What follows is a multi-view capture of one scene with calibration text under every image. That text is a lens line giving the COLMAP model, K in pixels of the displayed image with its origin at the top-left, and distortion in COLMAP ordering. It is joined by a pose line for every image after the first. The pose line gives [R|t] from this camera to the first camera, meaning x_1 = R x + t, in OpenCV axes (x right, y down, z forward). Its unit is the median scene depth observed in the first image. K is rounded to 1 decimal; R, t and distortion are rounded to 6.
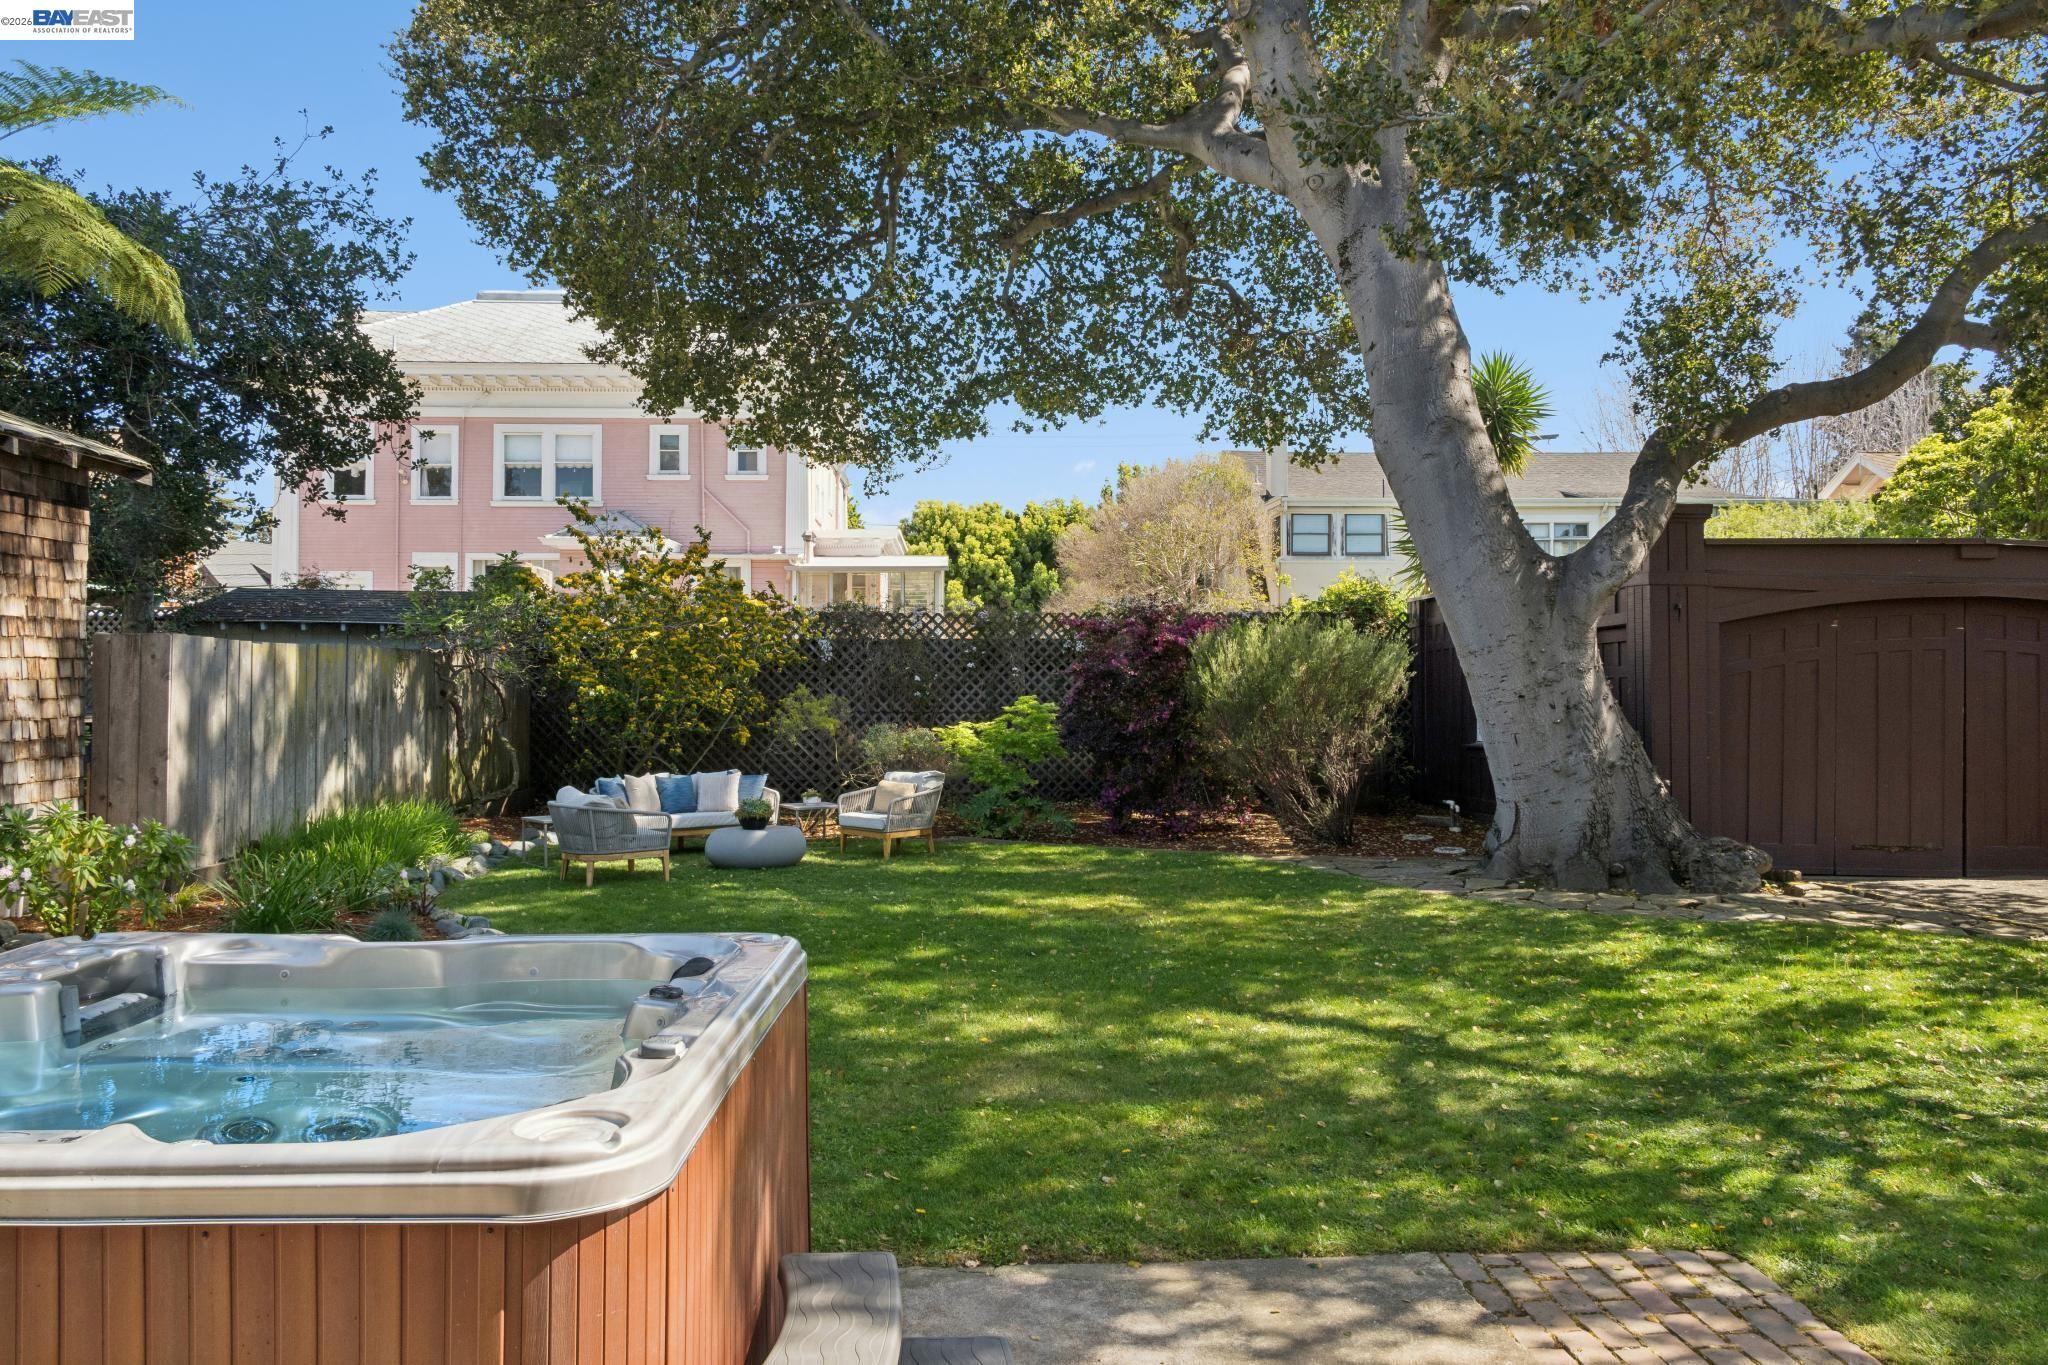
lens RADIAL K [[1476.1, 0, 1024.0], [0, 1476.1, 682.5], [0, 0, 1]] dist [-0.005076, -0.000815]
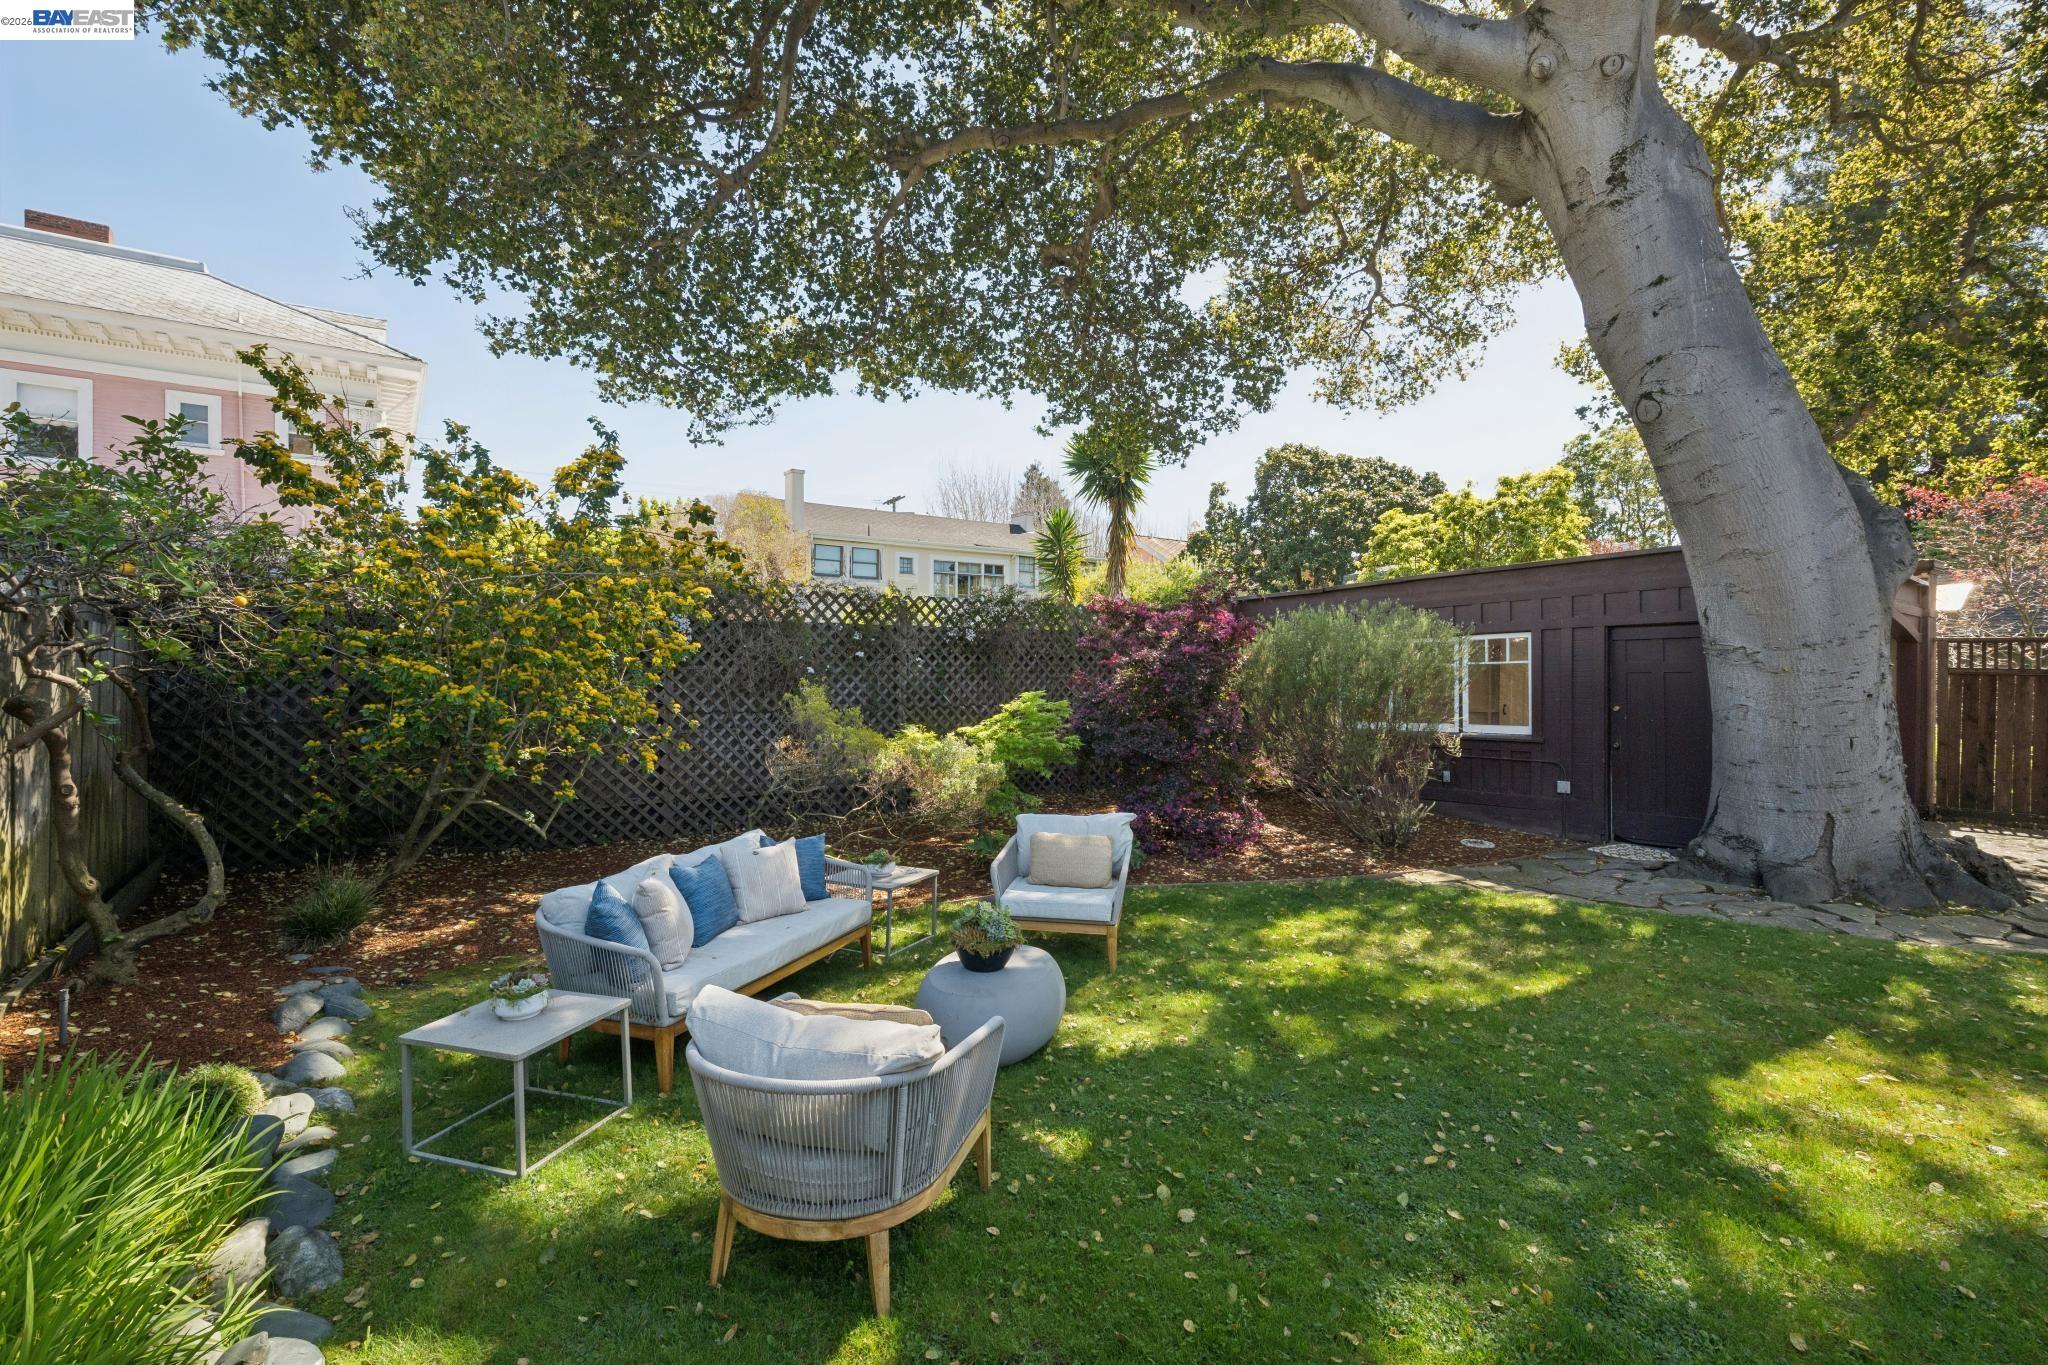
lens RADIAL K [[896.9, 0, 1020.0], [0, 896.9, 677.5], [0, 0, 1]] dist [-0.000243, -0.000083]
pose [[0.842205, -0.002484, 0.539152, -0.232785], [-0.003044, 0.999952, 0.009363, -0.003349], [-0.539149, -0.009527, 0.842156, 0.509456]]
